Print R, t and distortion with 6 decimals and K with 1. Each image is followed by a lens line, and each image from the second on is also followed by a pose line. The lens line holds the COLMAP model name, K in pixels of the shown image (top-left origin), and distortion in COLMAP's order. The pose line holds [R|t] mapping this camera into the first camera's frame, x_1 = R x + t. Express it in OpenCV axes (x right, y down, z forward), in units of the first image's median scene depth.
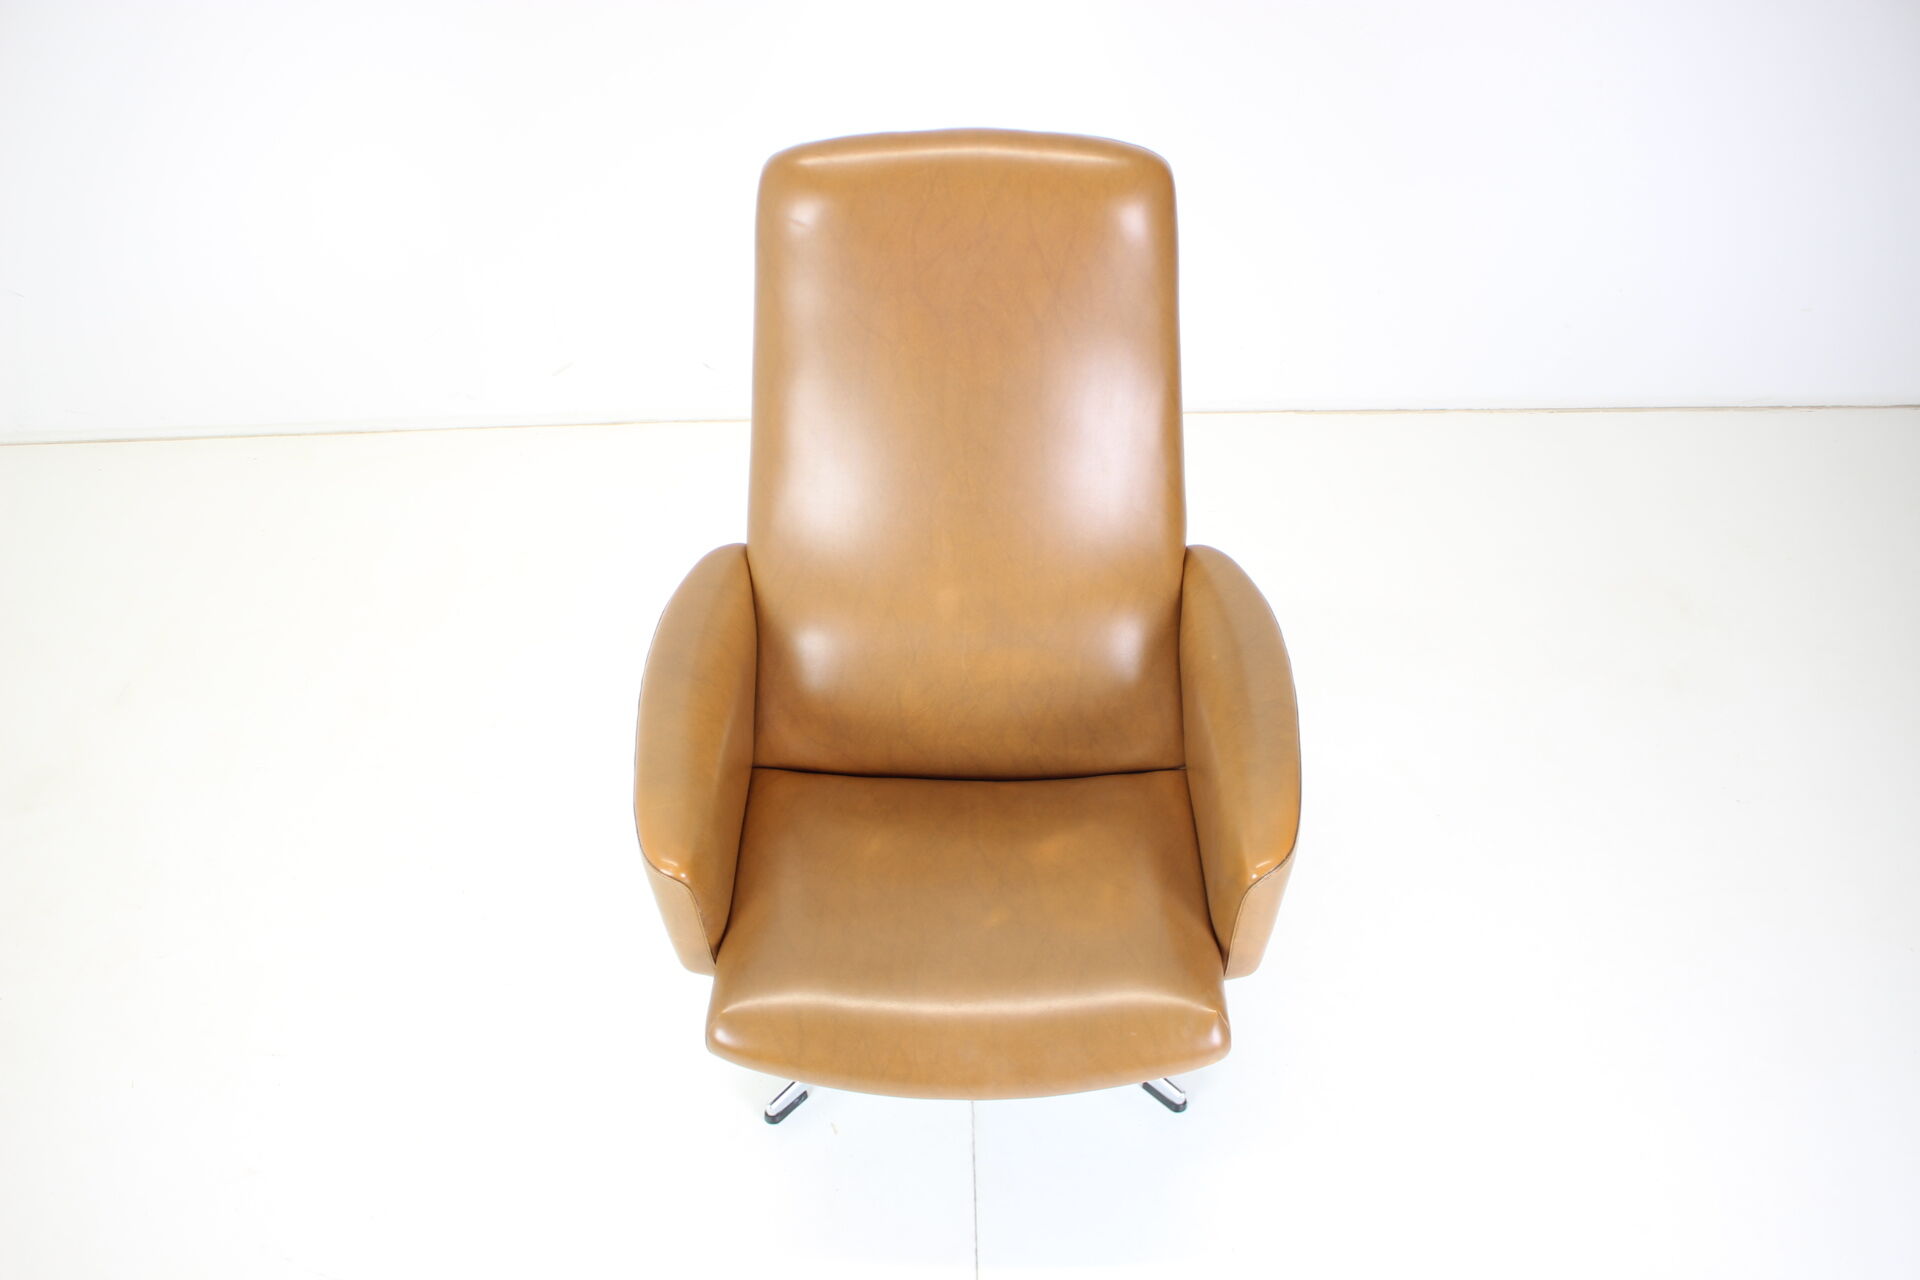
lens RADIAL K [[1232.0, 0, 958.4], [0, 1232.0, 636.9], [0, 0, 1]] dist [-0.043780, 0.000246]
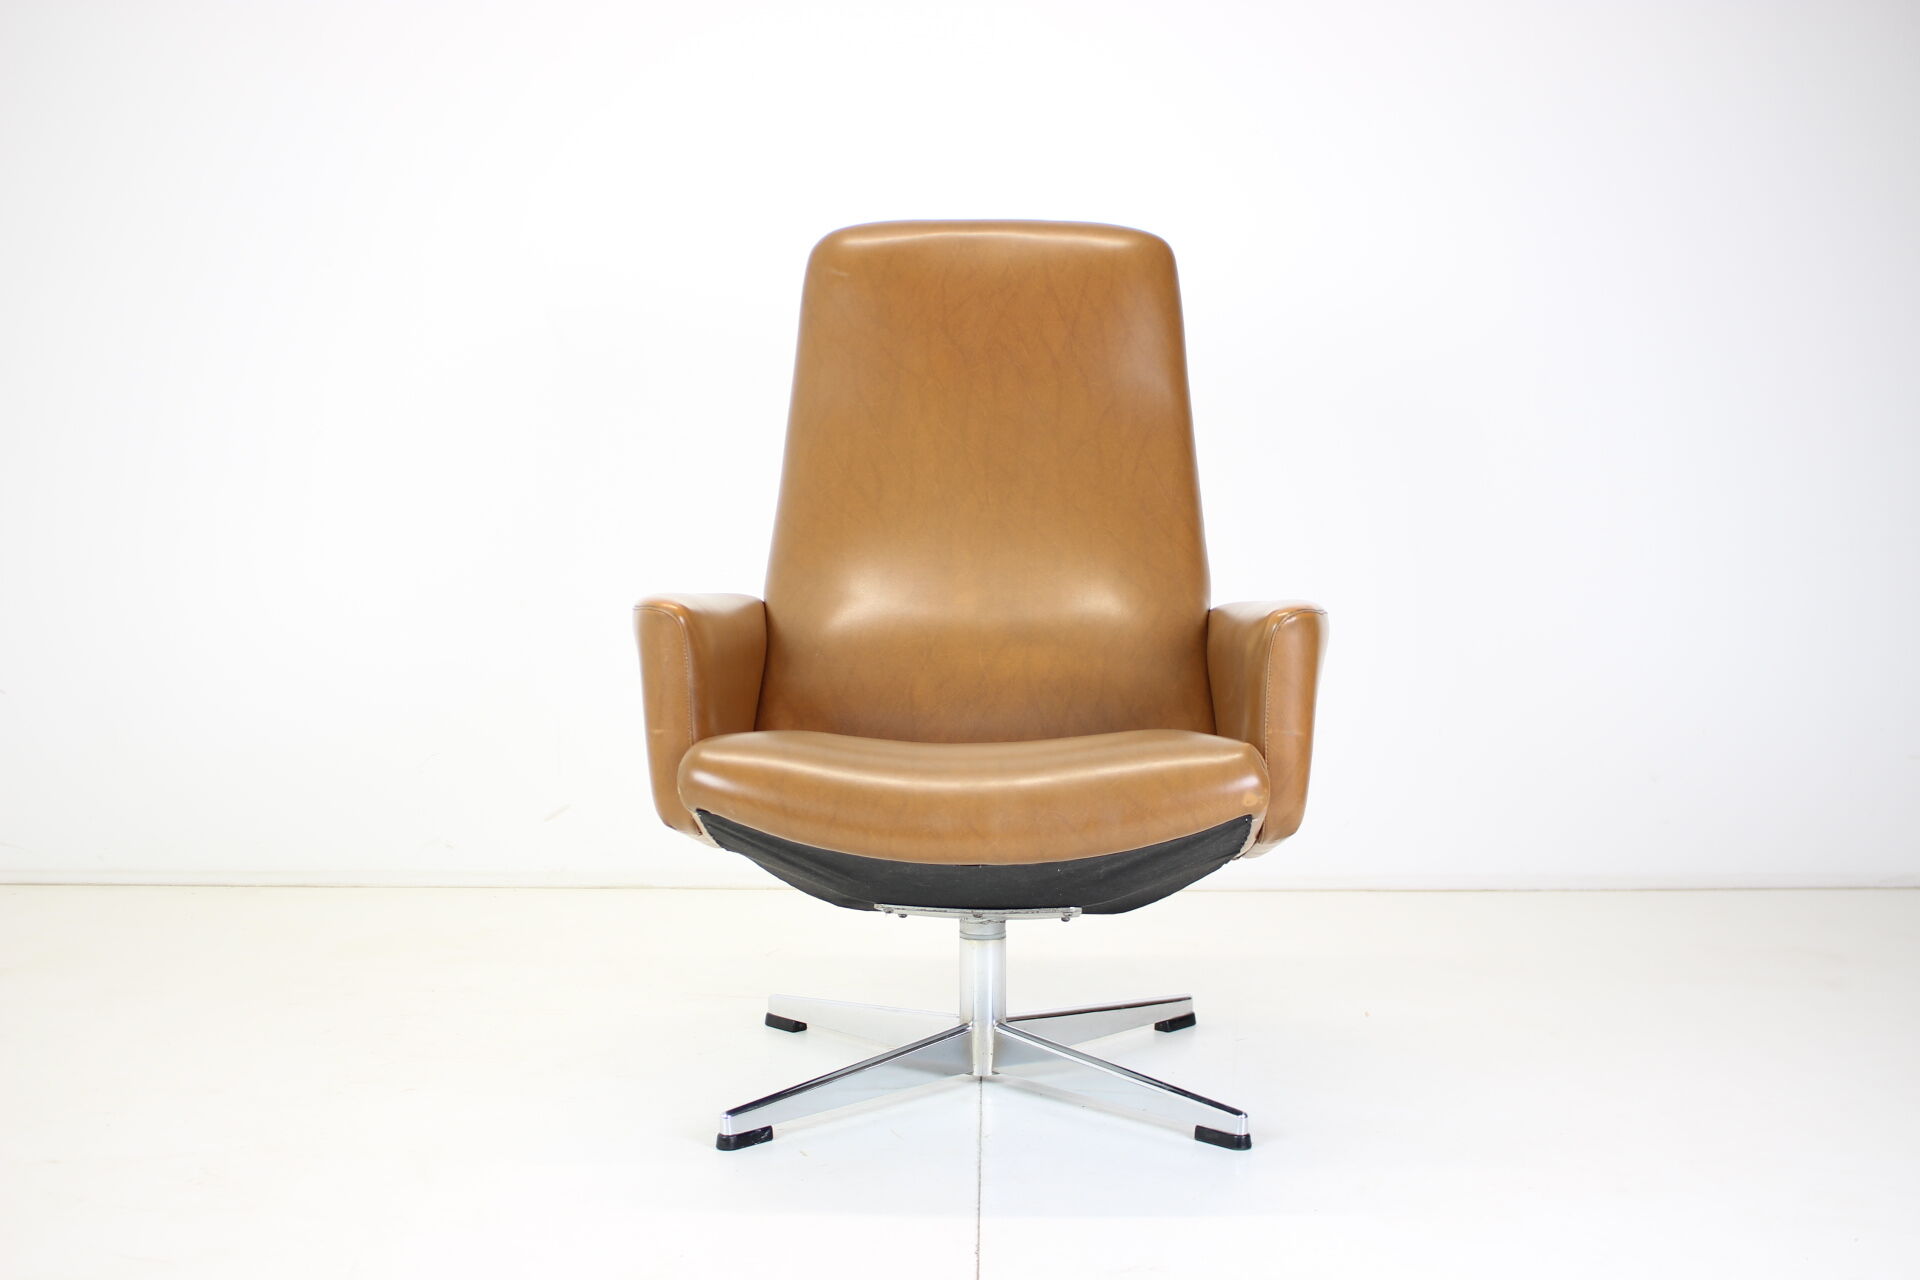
lens RADIAL K [[1449.7, 0, 973.9], [0, 1449.7, 650.2], [0, 0, 1]] dist [-0.019776, -0.003933]
pose [[0.999692, 0.016138, -0.018846, 0.020318], [-0.023499, 0.859578, -0.510464, 0.594712], [0.007962, 0.510750, 0.859692, 0.029033]]
